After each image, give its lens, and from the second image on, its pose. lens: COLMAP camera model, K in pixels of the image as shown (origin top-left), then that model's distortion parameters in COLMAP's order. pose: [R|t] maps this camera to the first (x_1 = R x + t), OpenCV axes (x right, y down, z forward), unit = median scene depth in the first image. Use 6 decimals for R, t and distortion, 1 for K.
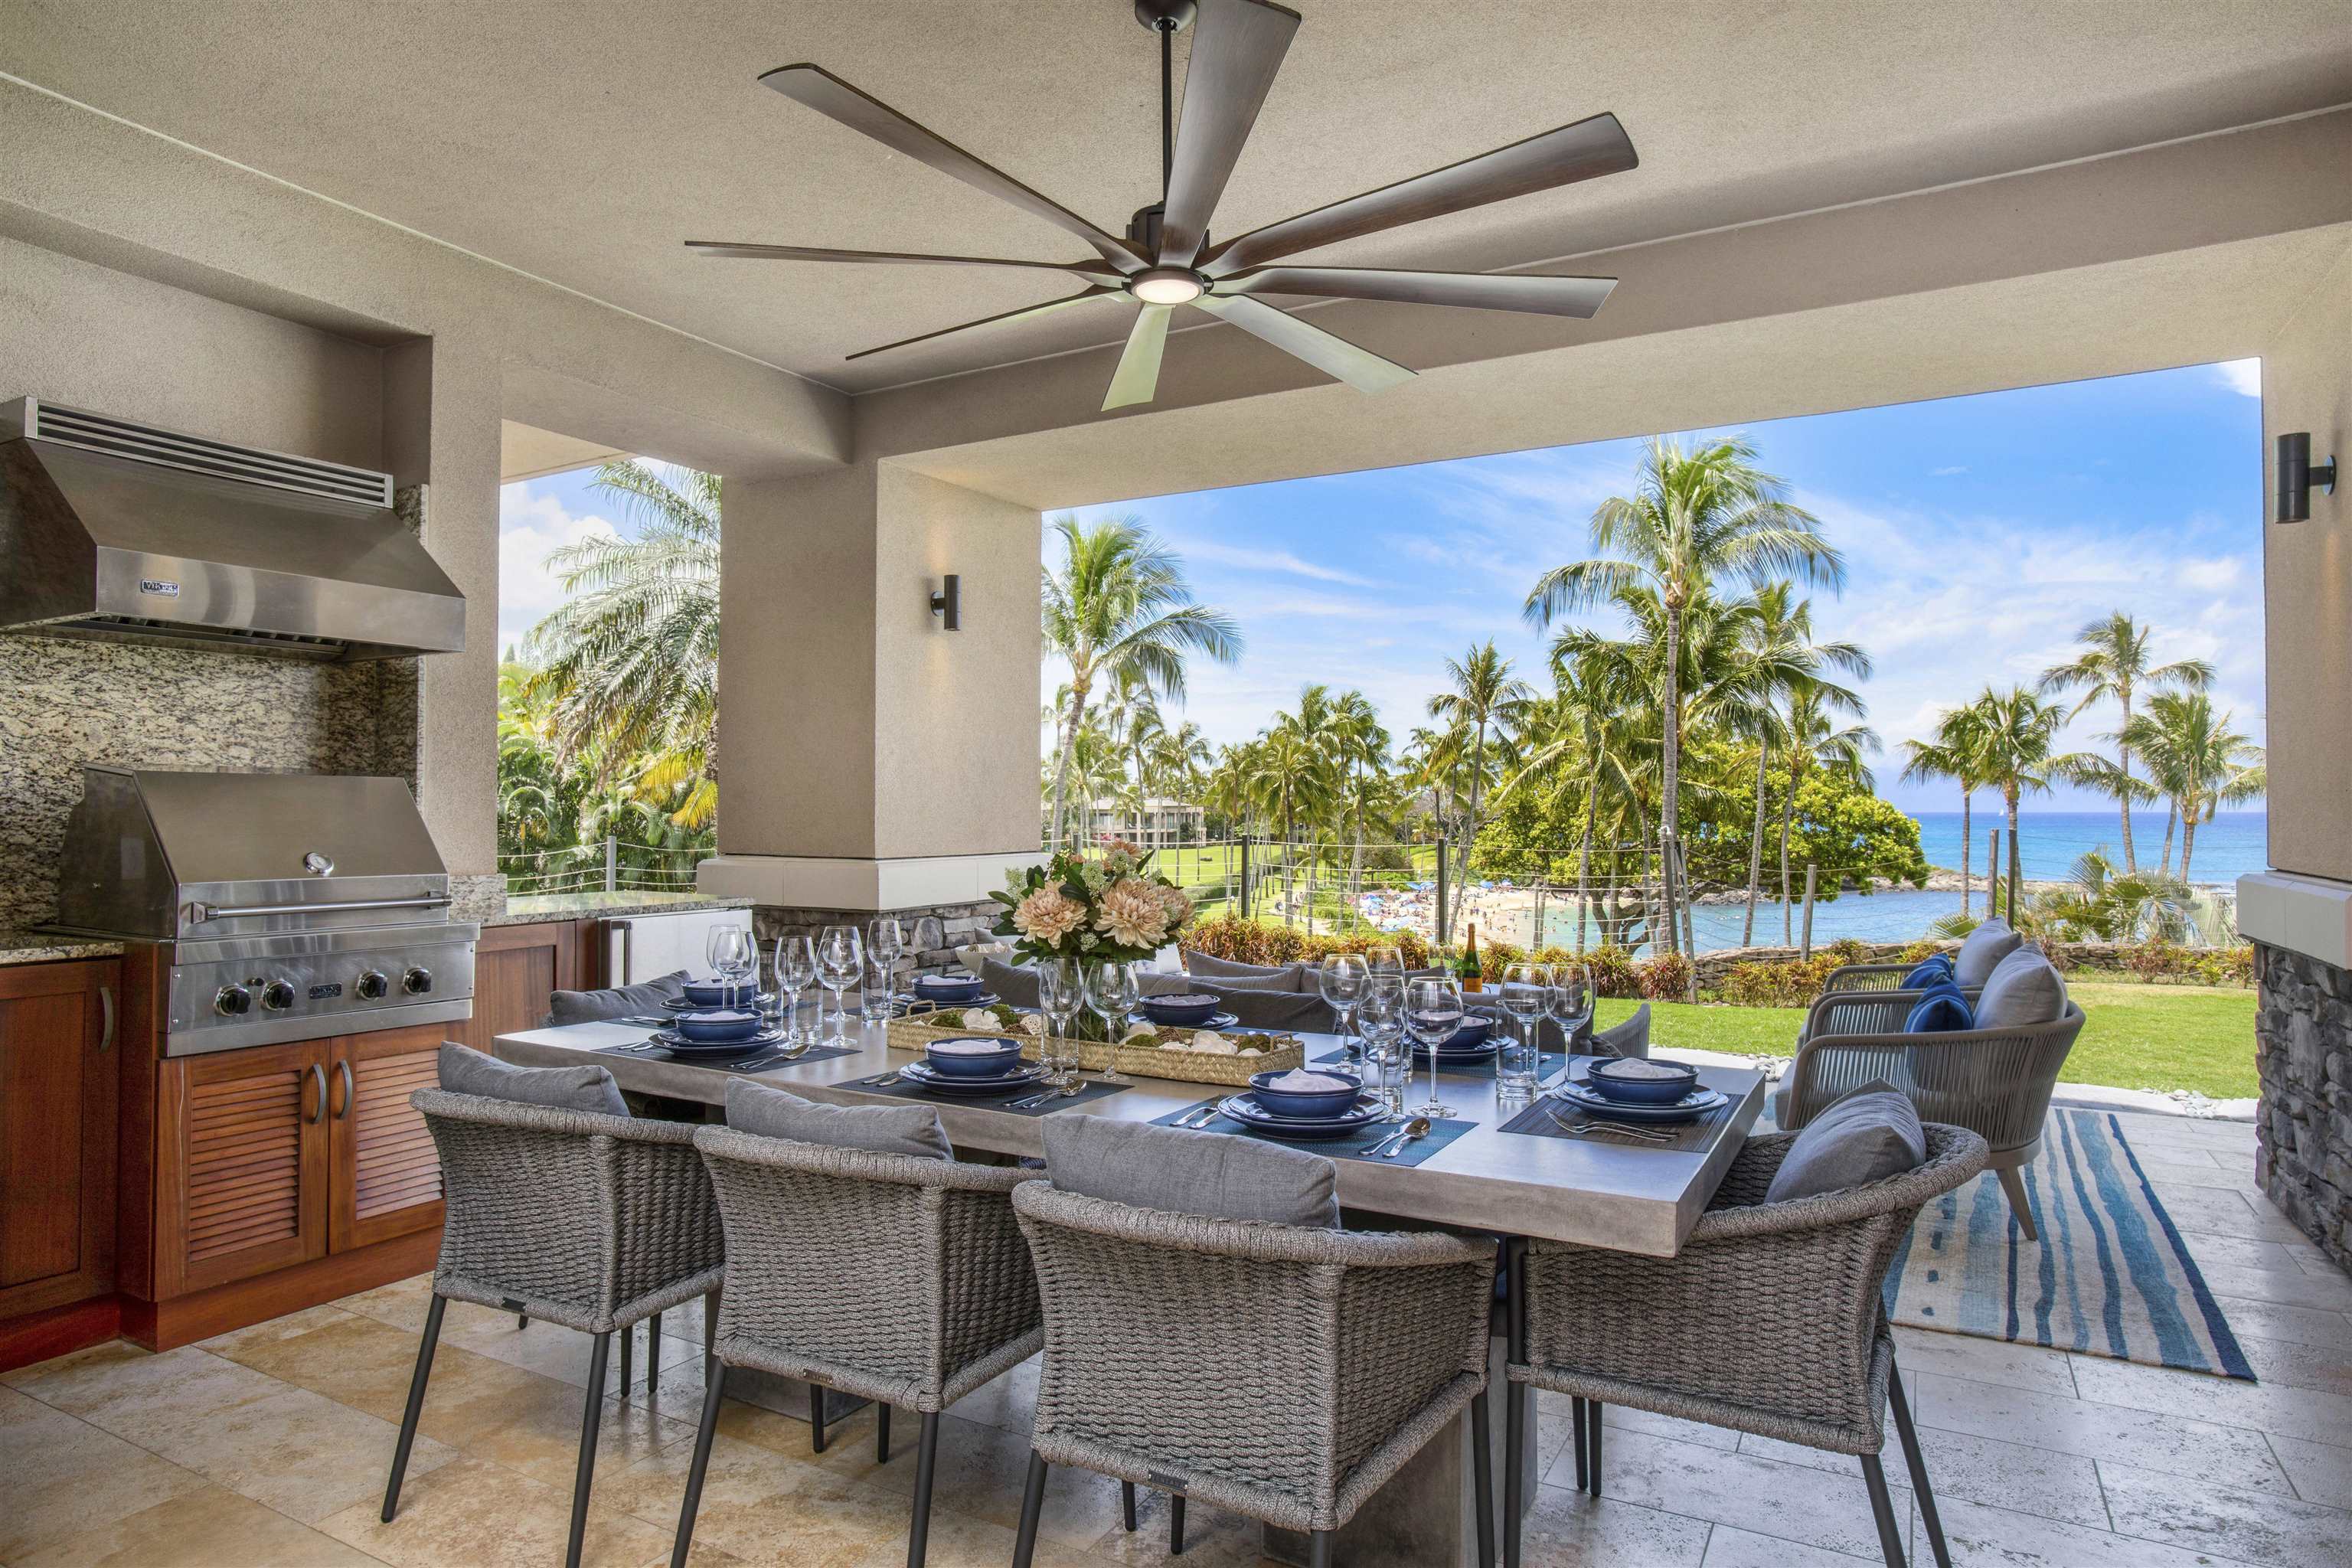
lens RADIAL K [[1365.3, 0, 1176.0], [0, 1365.3, 784.0], [0, 0, 1]] dist [-0.028085, -0.000924]
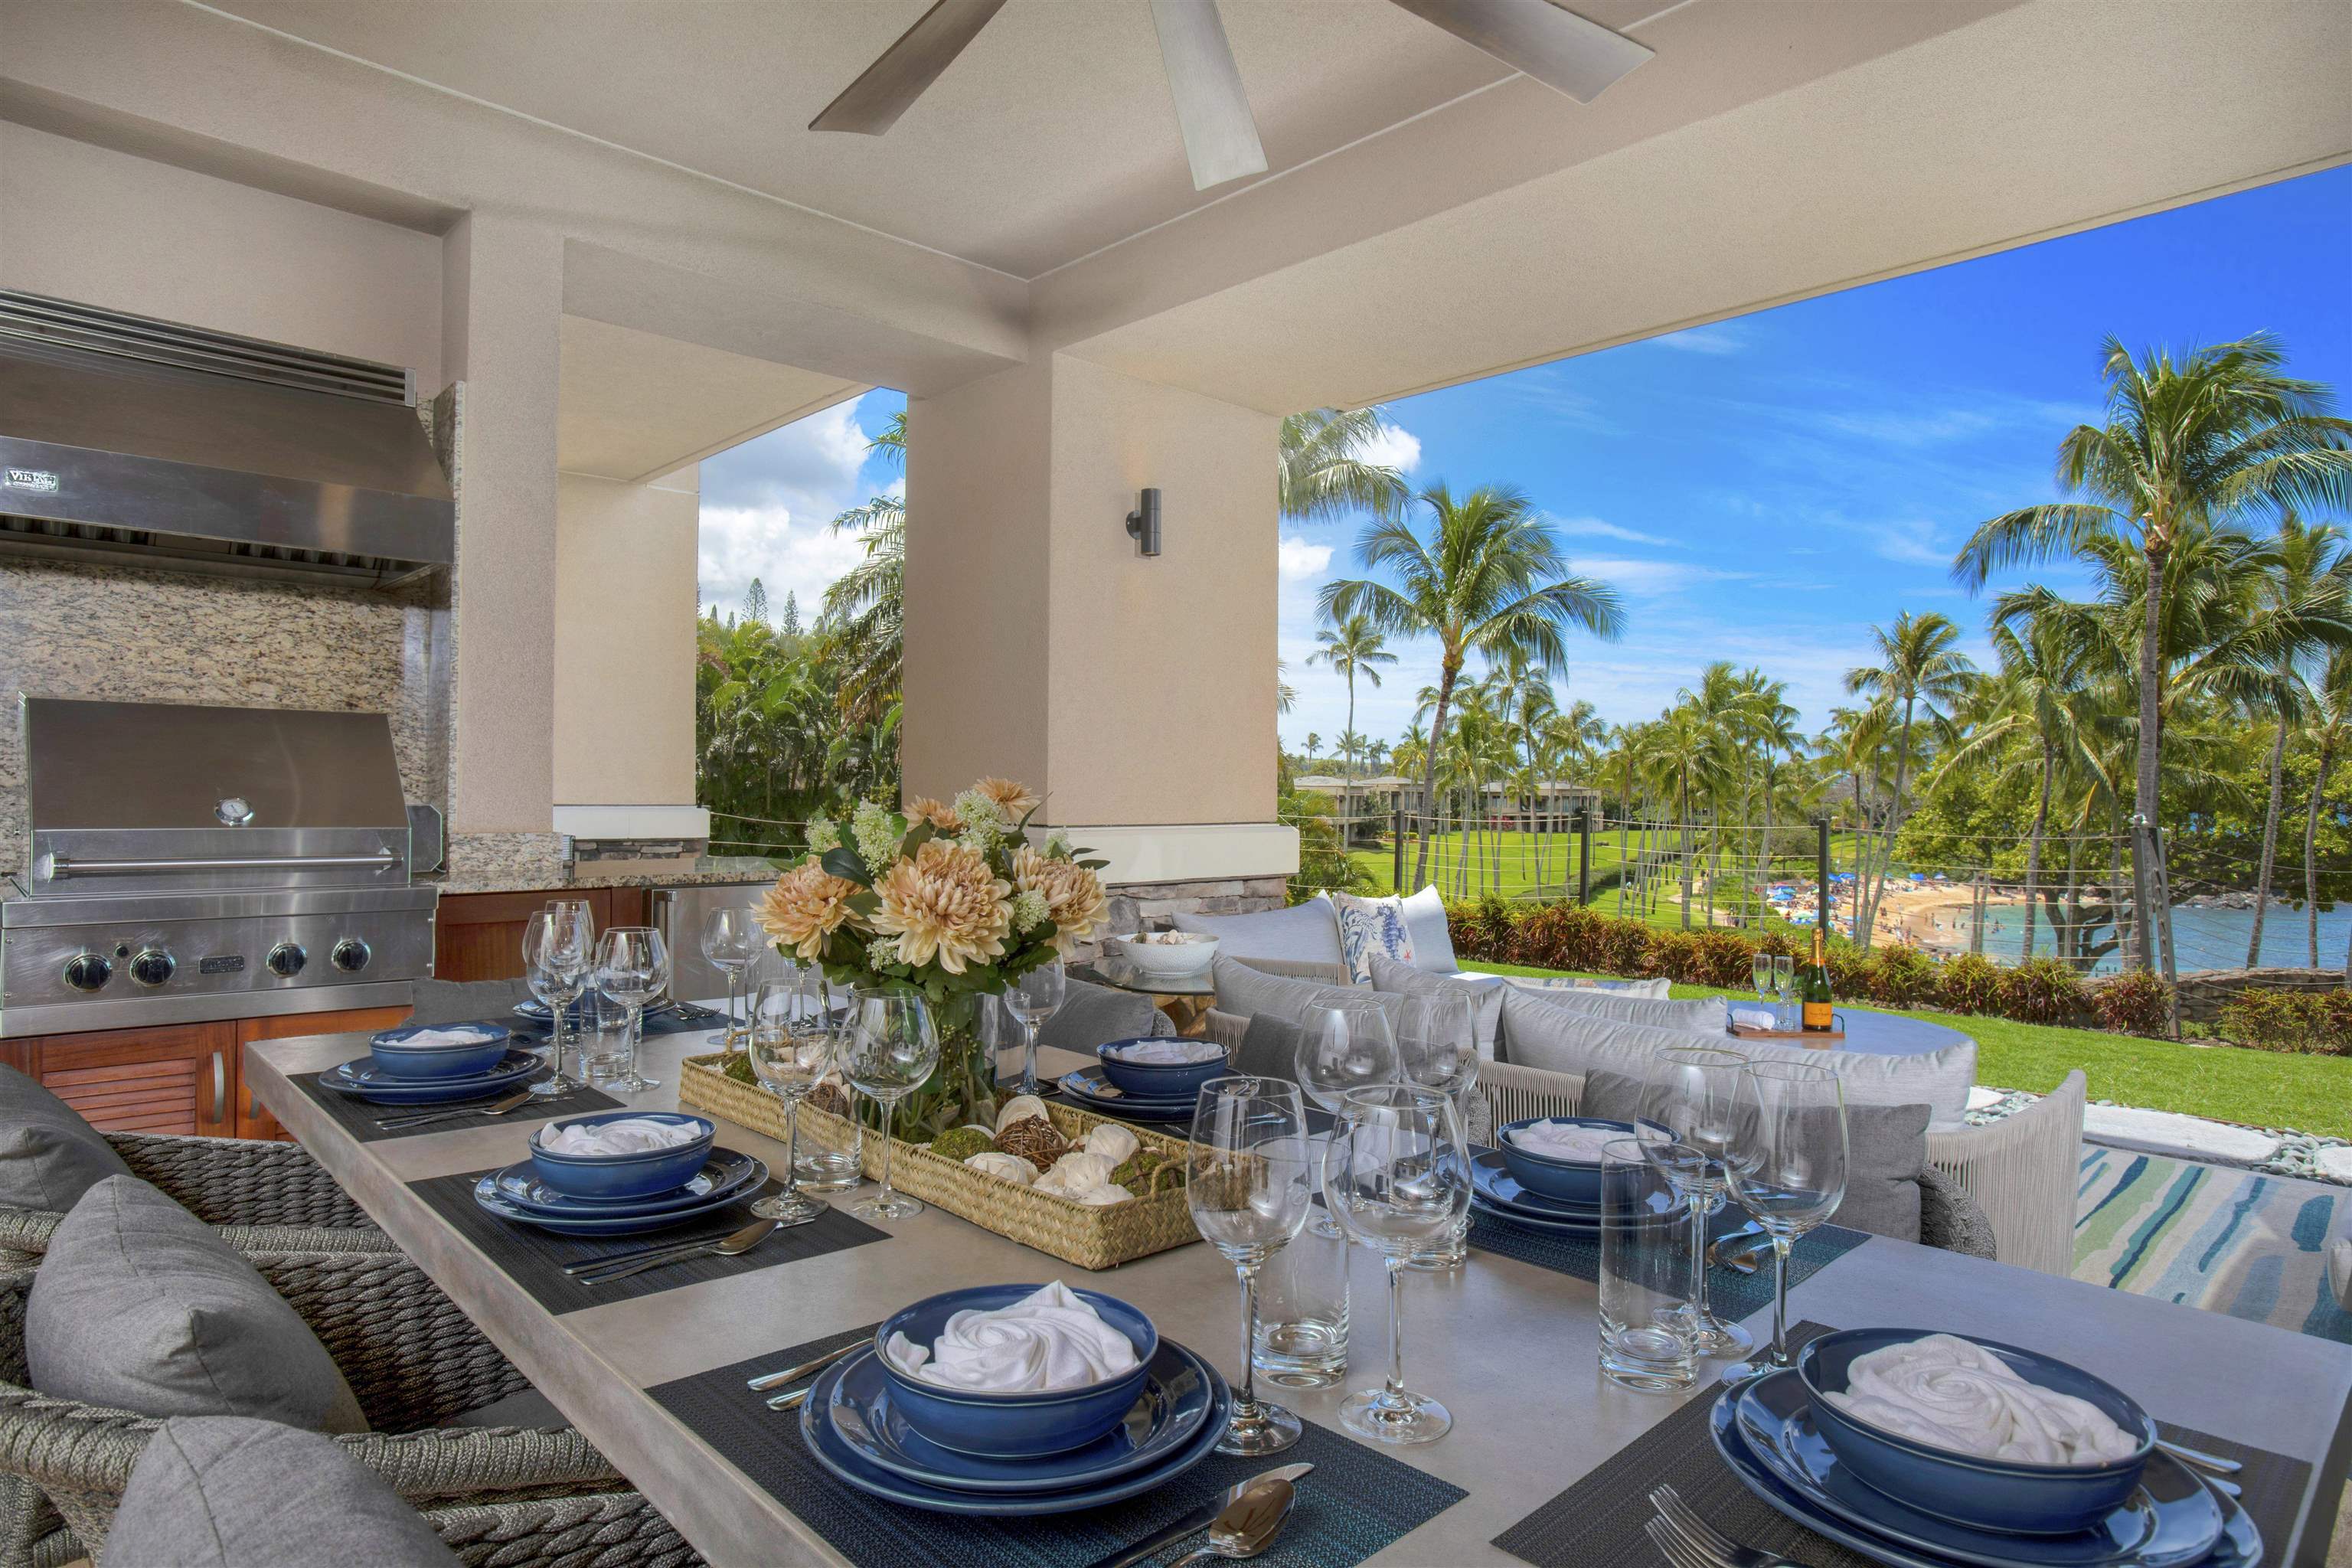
lens RADIAL K [[1331.4, 0, 1176.0], [0, 1331.4, 784.0], [0, 0, 1]] dist [-0.049640, 0.040947]
pose [[0.958106, 0.008271, -0.286294, 0.012506], [-0.004431, 0.999891, 0.014060, 0.002275], [0.286379, -0.012203, 0.958039, 0.031654]]
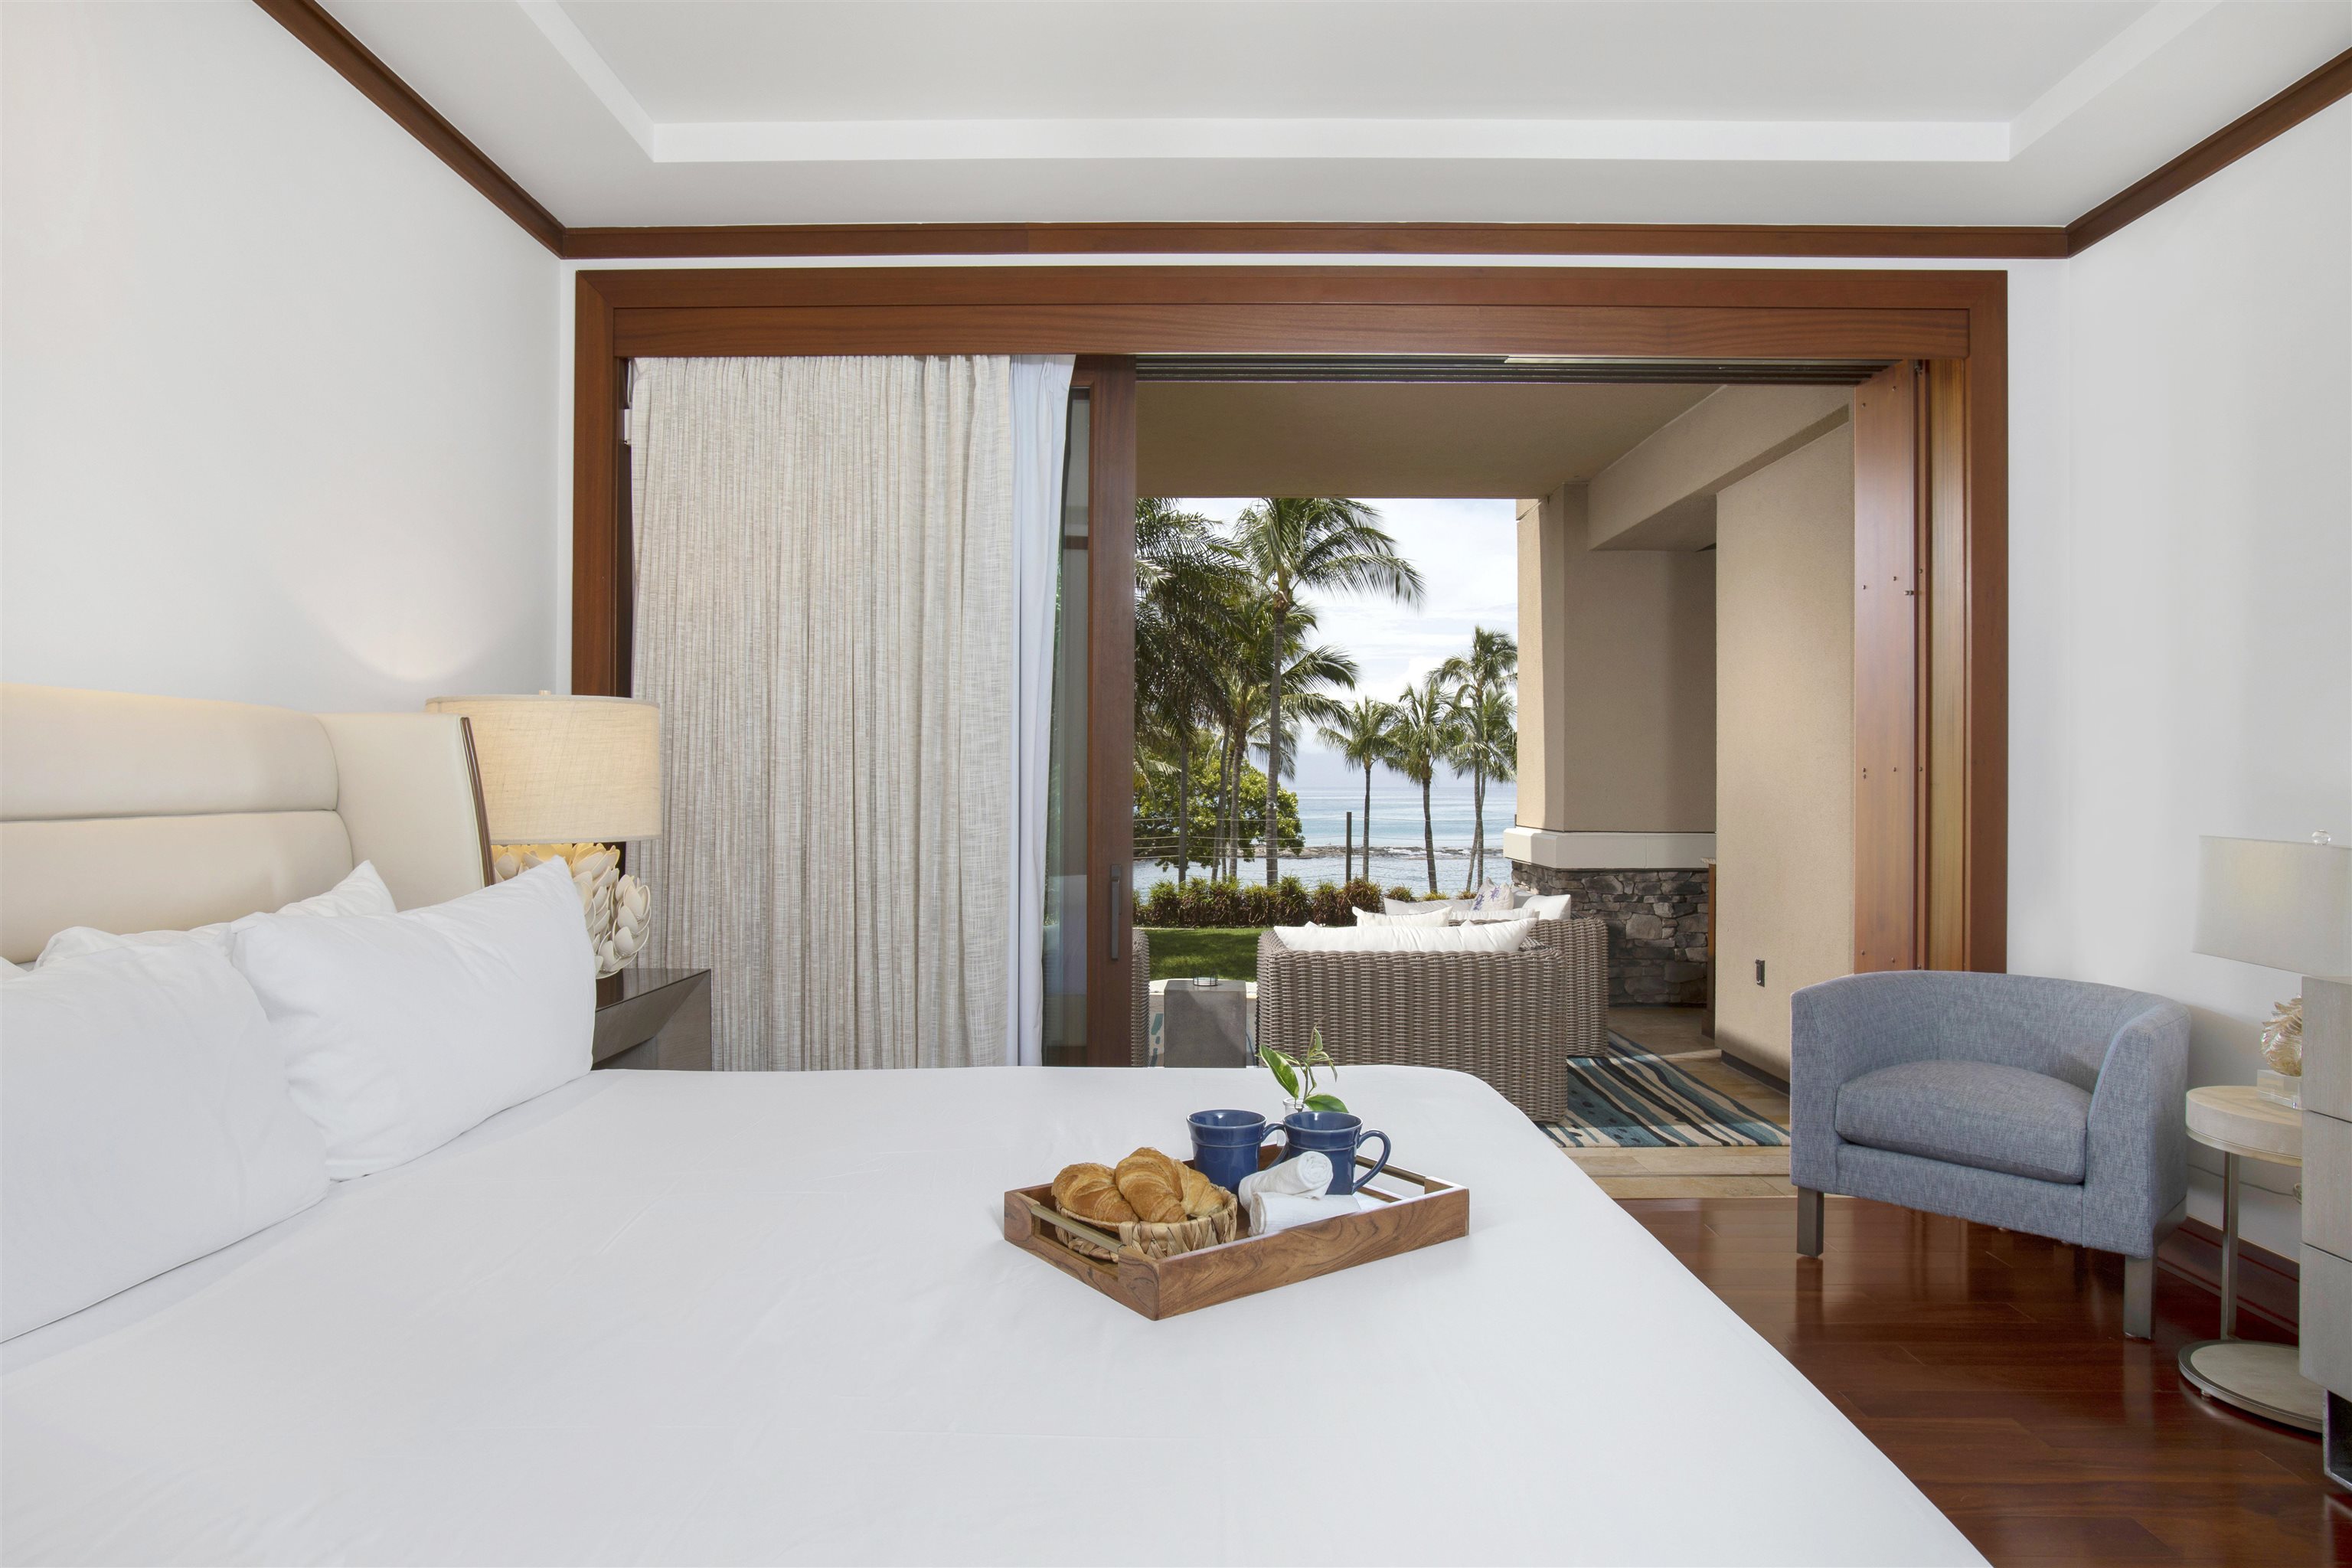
lens RADIAL K [[1395.6, 0, 1147.4], [0, 1395.6, 778.7], [0, 0, 1]] dist [-0.029057, -0.000449]
pose [[0.886266, 0.005122, 0.463148, -0.202394], [-0.012699, 0.999832, 0.013244, -0.002597], [-0.463003, -0.017620, 0.886182, 0.000432]]
